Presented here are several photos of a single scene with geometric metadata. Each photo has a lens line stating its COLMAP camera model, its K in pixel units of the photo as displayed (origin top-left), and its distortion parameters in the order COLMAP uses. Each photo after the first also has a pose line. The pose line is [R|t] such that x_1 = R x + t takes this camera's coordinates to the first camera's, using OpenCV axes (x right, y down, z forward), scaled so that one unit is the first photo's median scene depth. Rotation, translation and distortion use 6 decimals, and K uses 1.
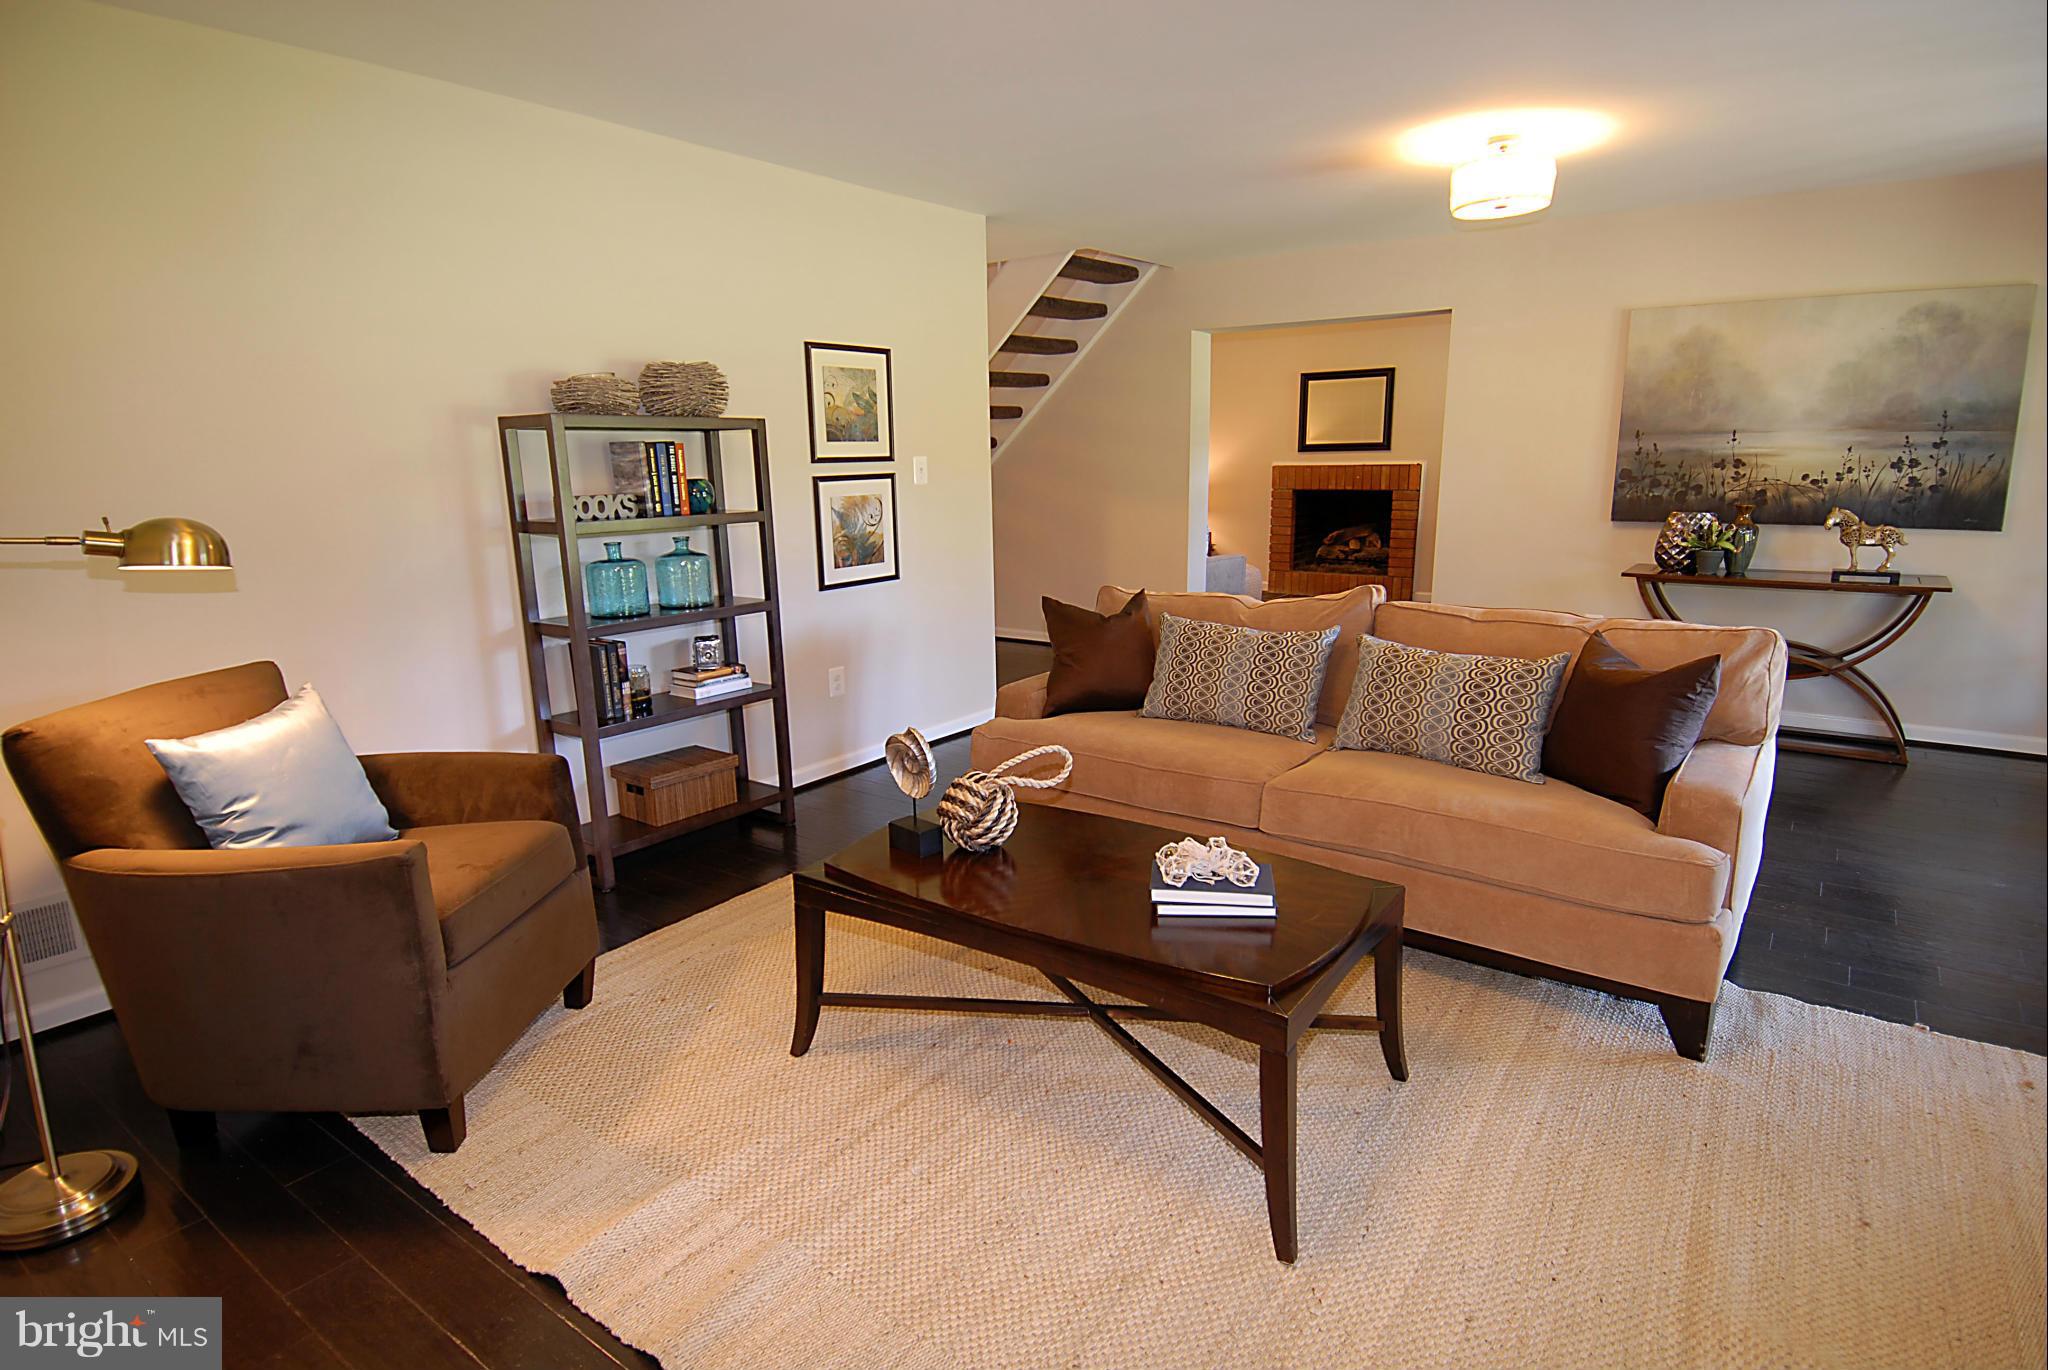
lens RADIAL K [[1119.4, 0, 1018.9], [0, 1119.4, 679.6], [0, 0, 1]] dist [-0.000899, -0.002294]
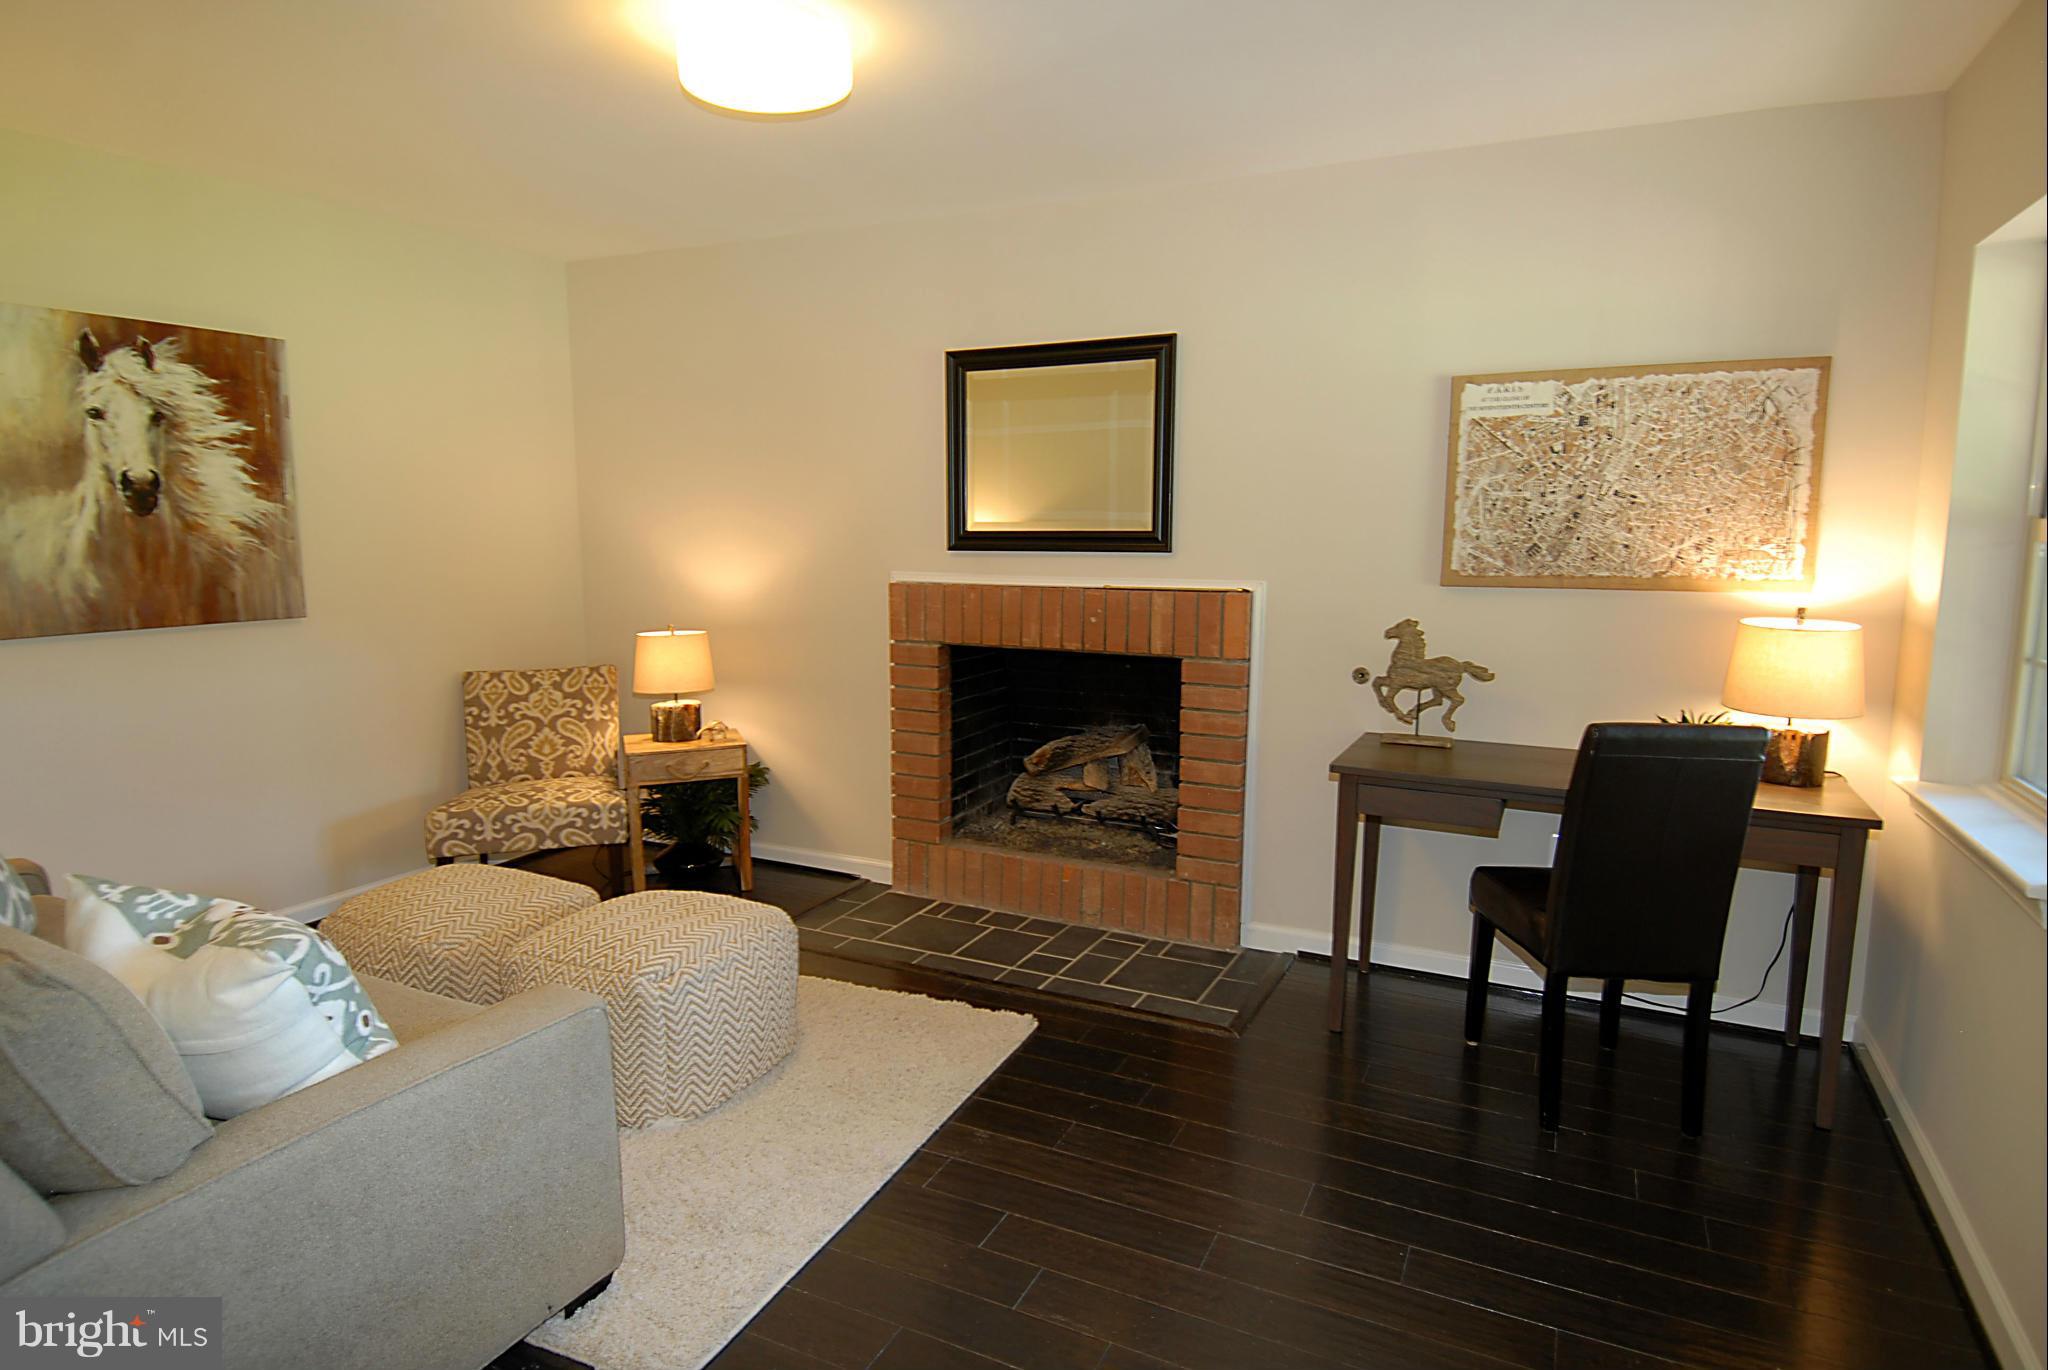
lens RADIAL K [[1119.4, 0, 1026.1], [0, 1119.4, 686.6], [0, 0, 1]] dist [-0.000899, -0.002294]
pose [[0.983195, -0.023606, 0.181024, 0.198981], [0.031843, 0.998579, -0.042734, -0.133998], [-0.179758, 0.047780, 0.982550, 0.594330]]
